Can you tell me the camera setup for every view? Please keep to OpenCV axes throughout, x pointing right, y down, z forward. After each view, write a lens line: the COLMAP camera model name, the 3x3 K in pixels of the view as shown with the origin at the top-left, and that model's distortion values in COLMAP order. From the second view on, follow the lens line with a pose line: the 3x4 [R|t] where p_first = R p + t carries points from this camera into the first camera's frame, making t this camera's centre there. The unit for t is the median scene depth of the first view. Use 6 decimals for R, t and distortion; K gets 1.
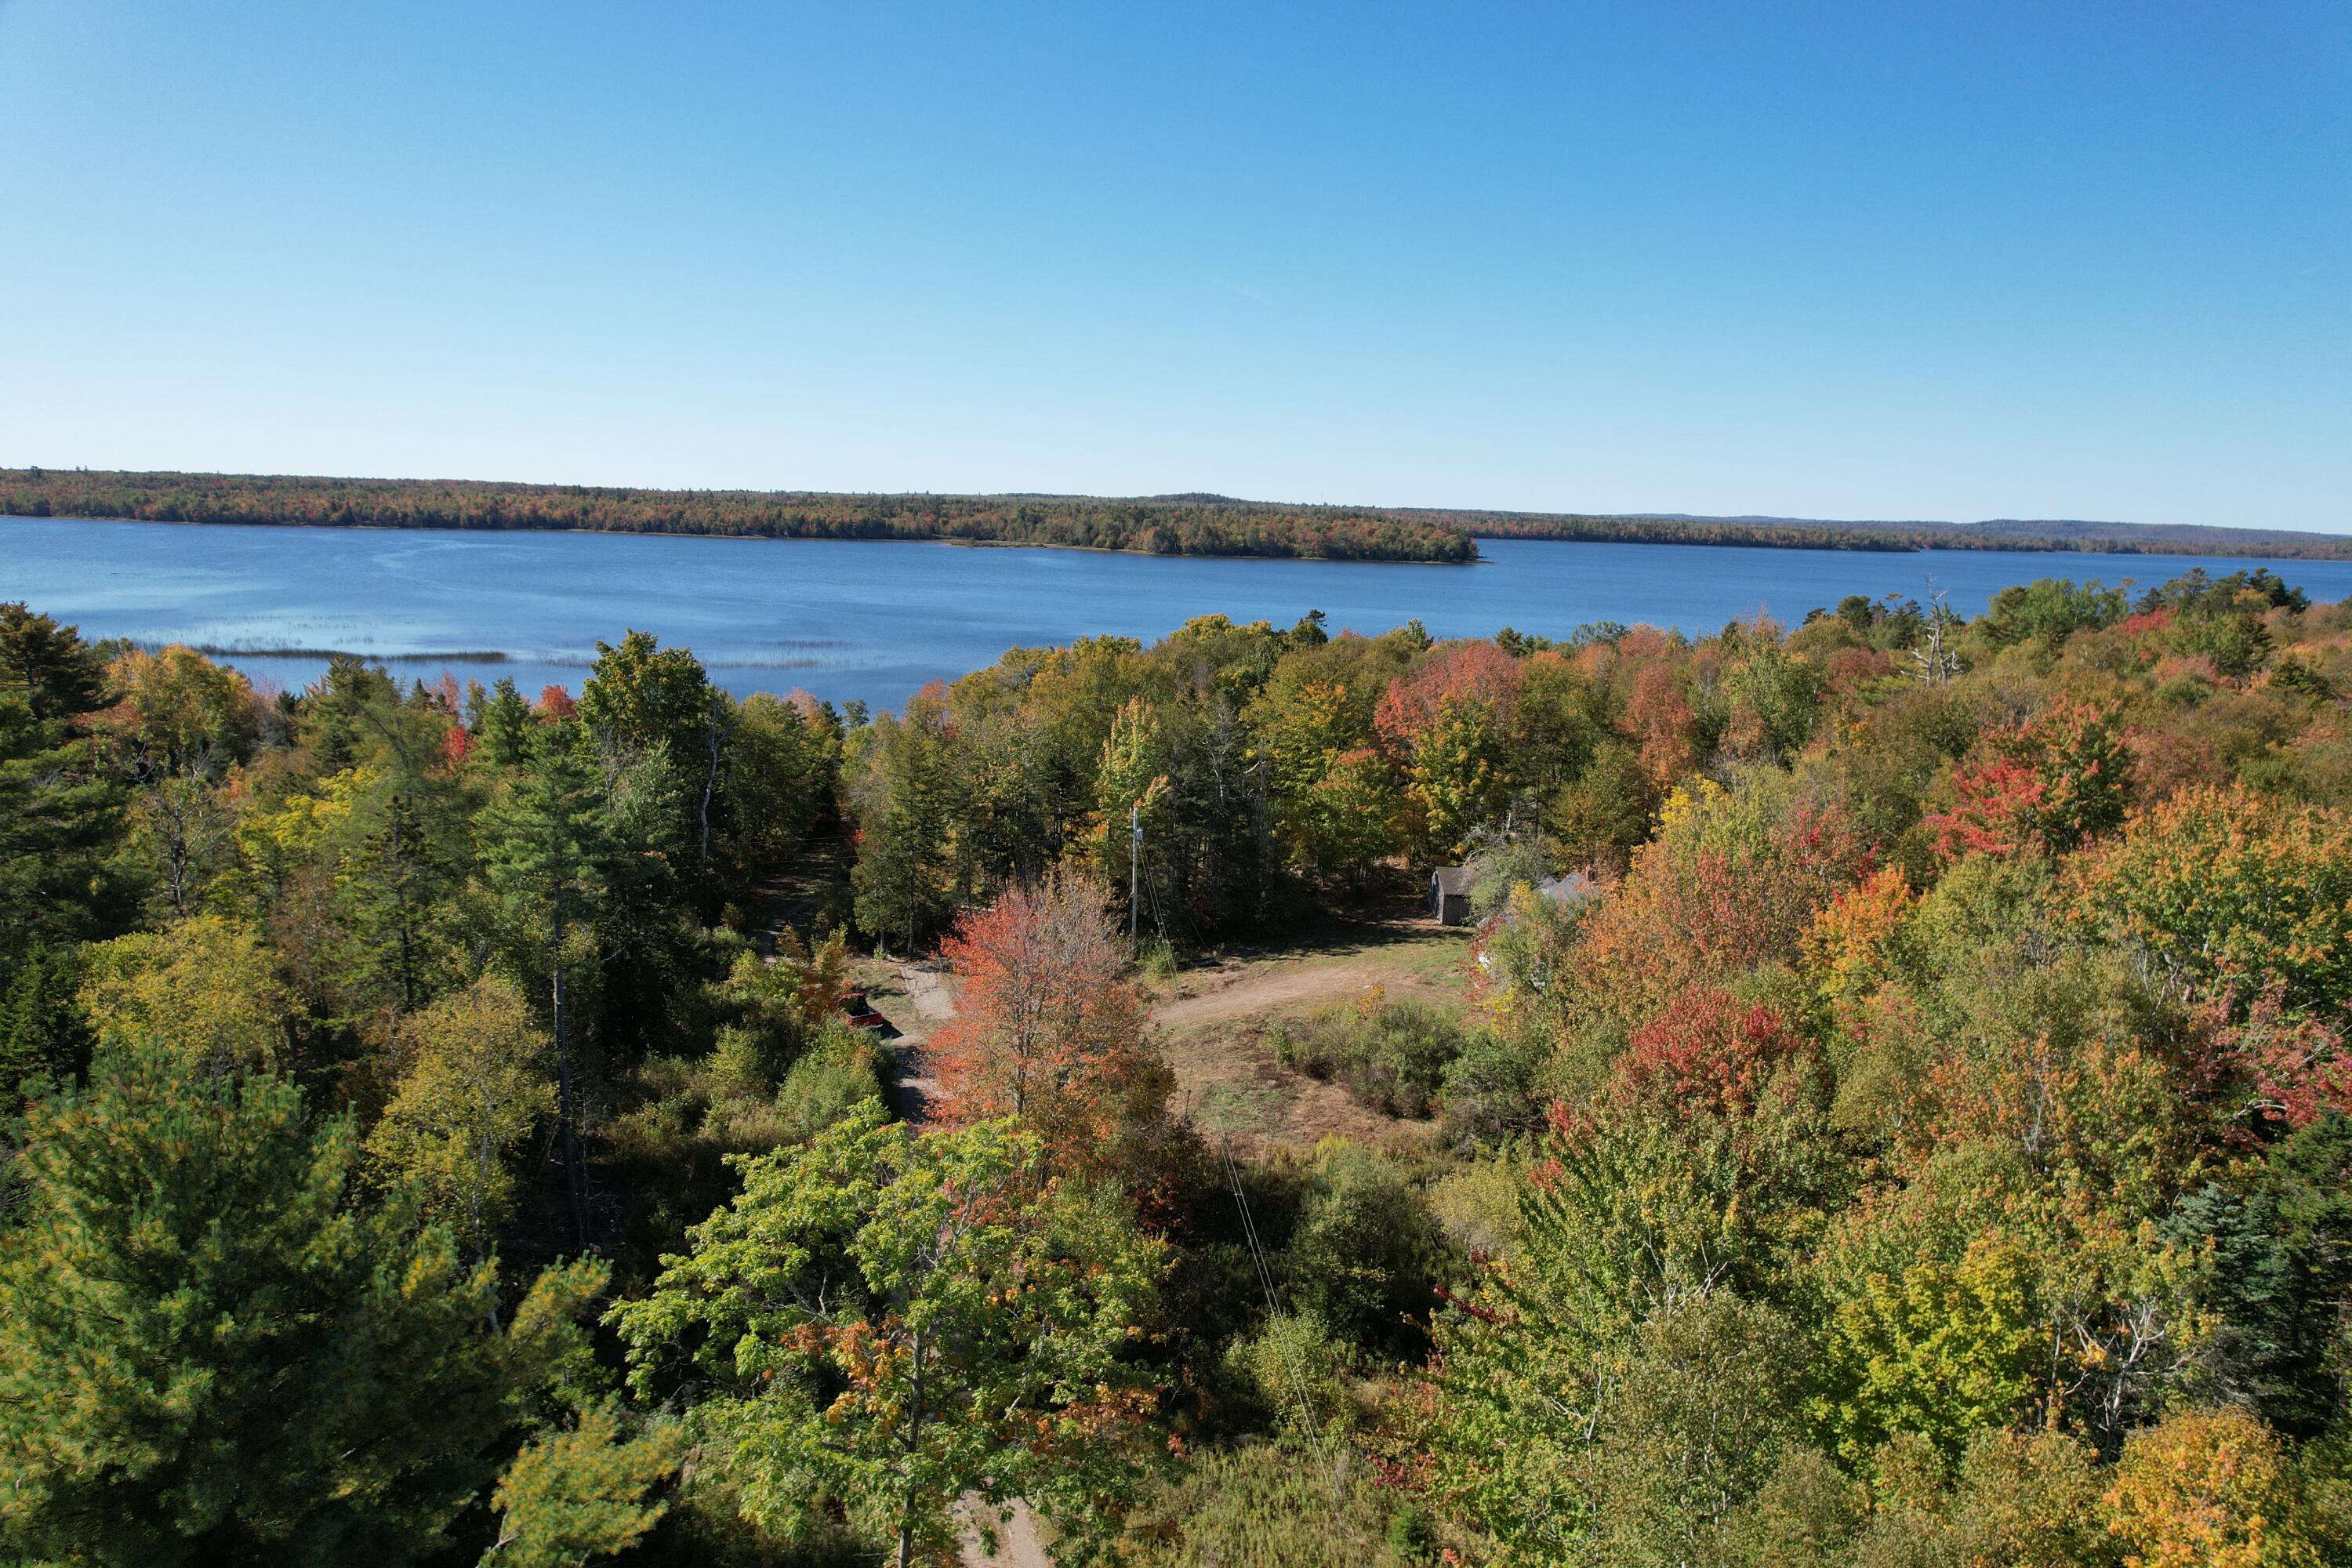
lens RADIAL K [[1509.8, 0, 1185.4], [0, 1509.8, 802.7], [0, 0, 1]] dist [-0.079396, 0.068695]
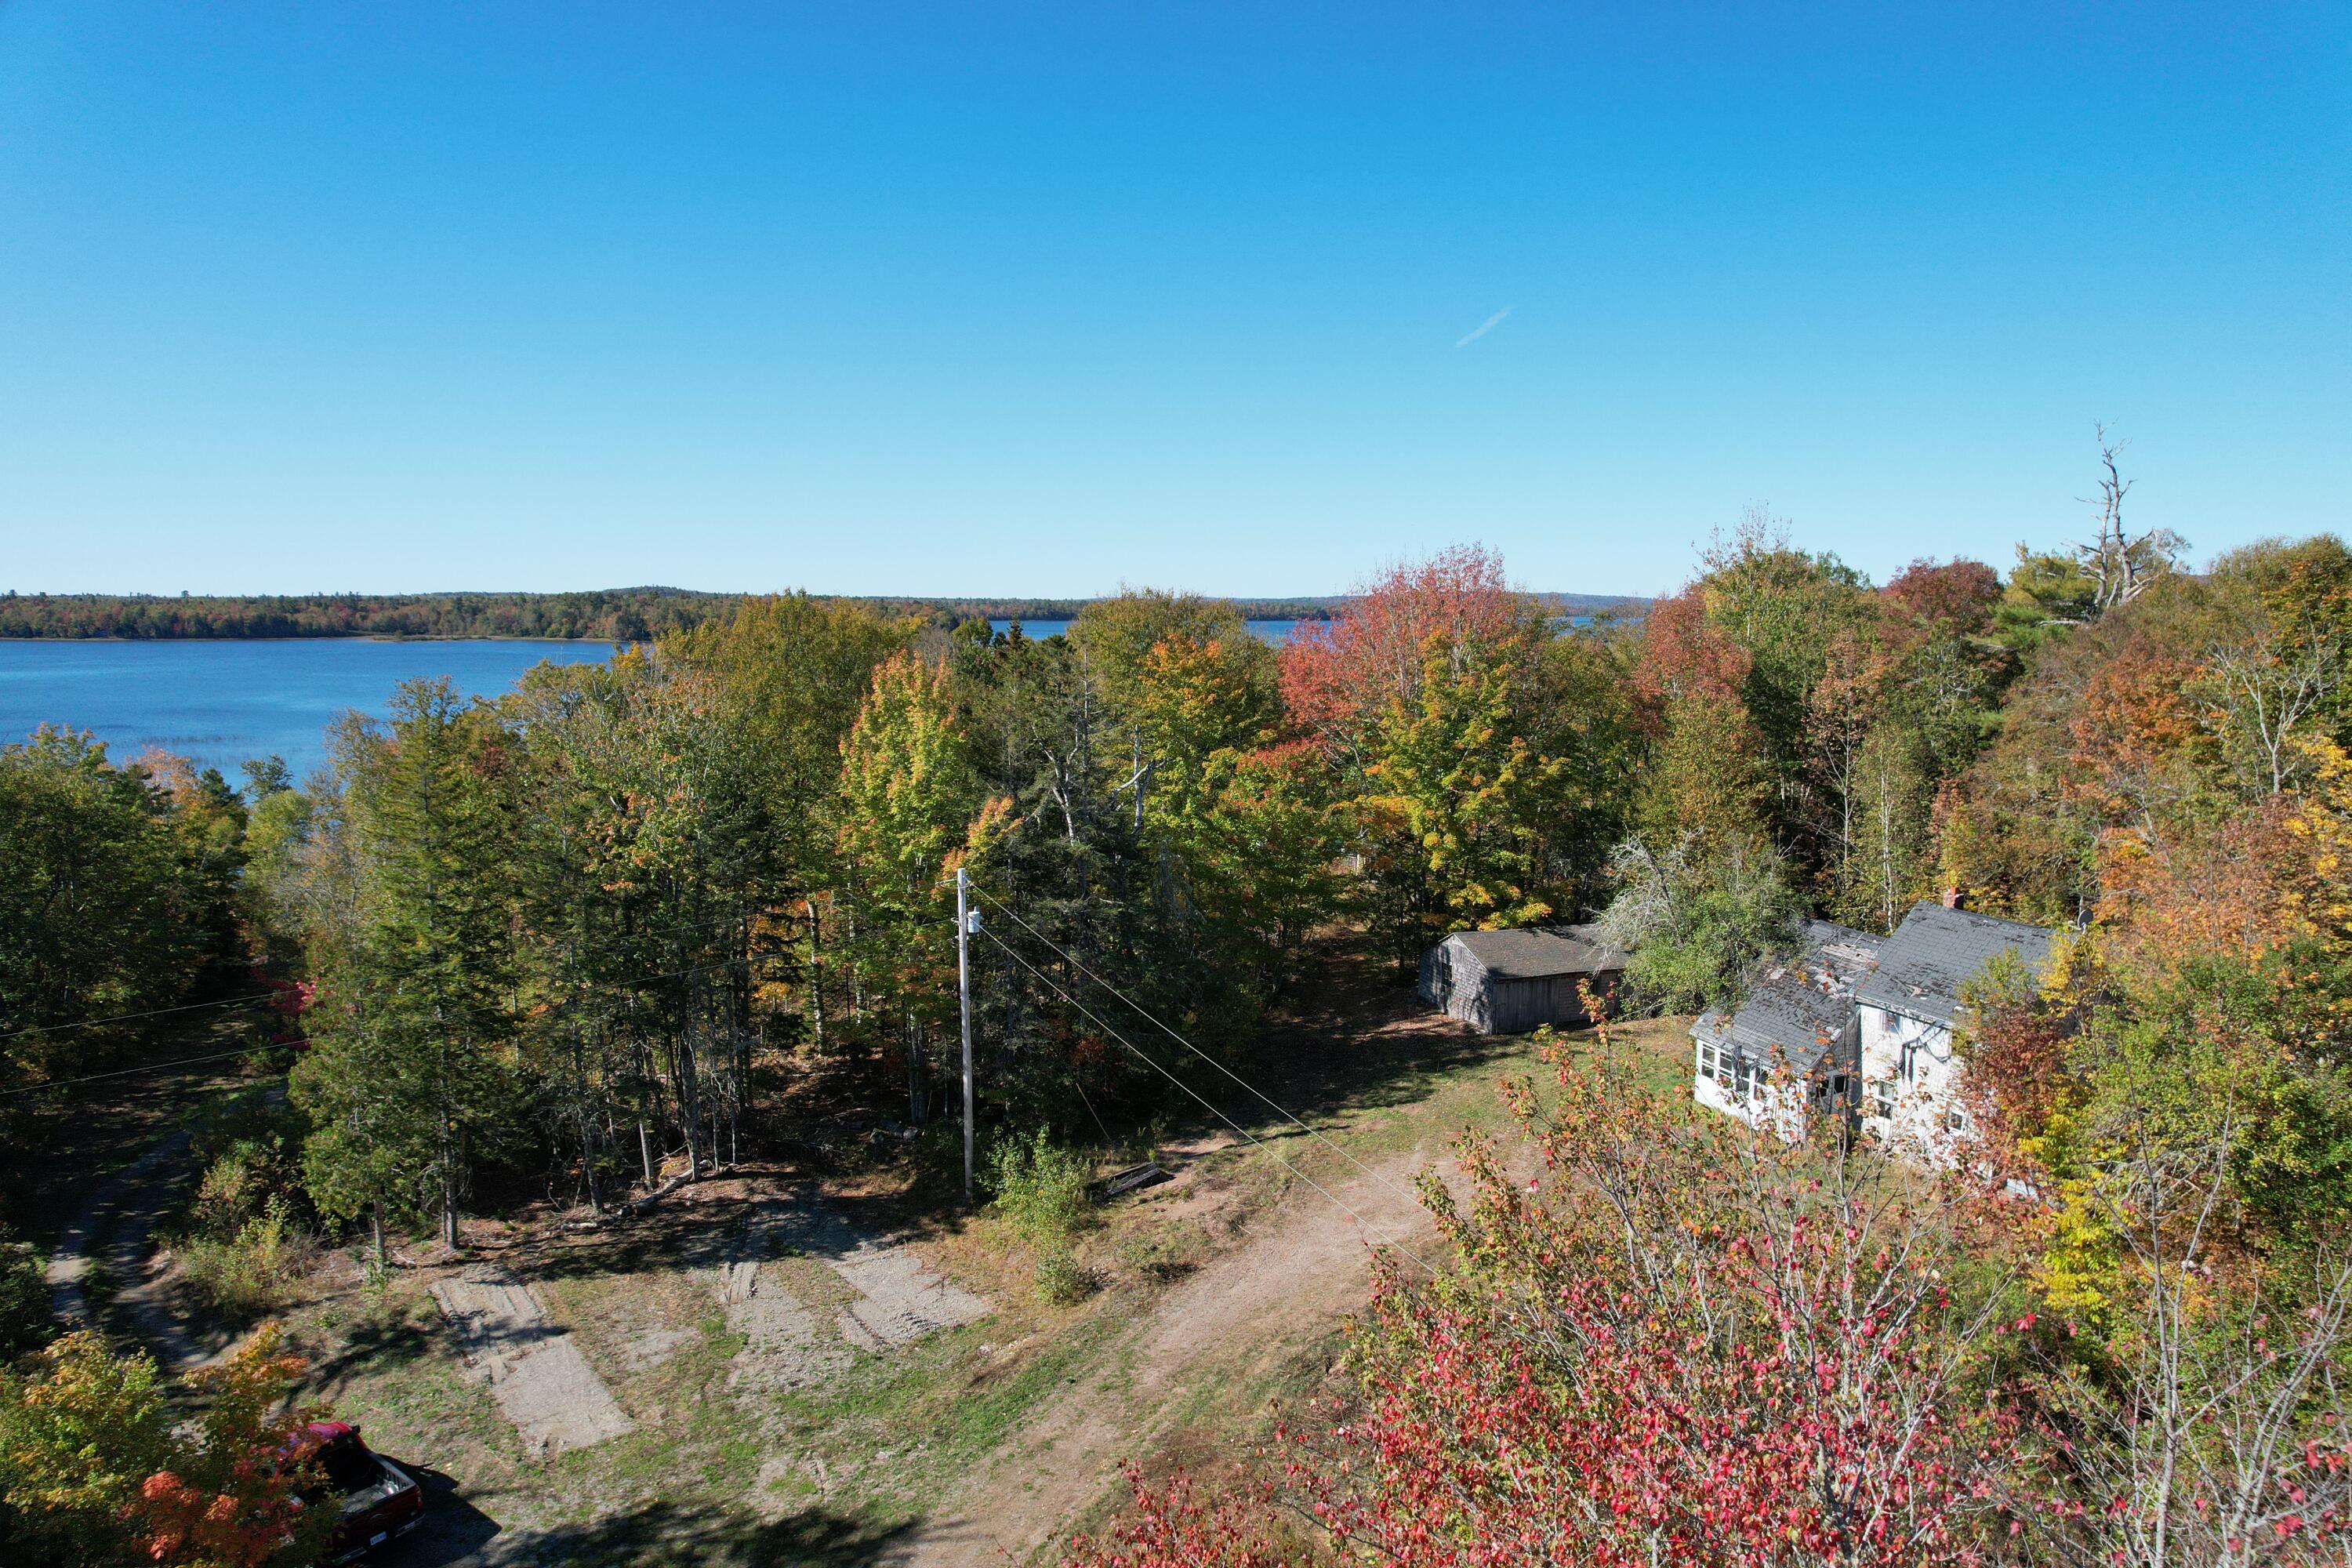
lens RADIAL K [[1509.8, 0, 1182.1], [0, 1509.8, 818.9], [0, 0, 1]] dist [-0.079396, 0.068695]
pose [[0.939871, -0.071557, 0.333948, -0.115688], [0.087444, 0.995630, -0.032766, 0.009520], [-0.330144, 0.059998, 0.942022, 0.503856]]
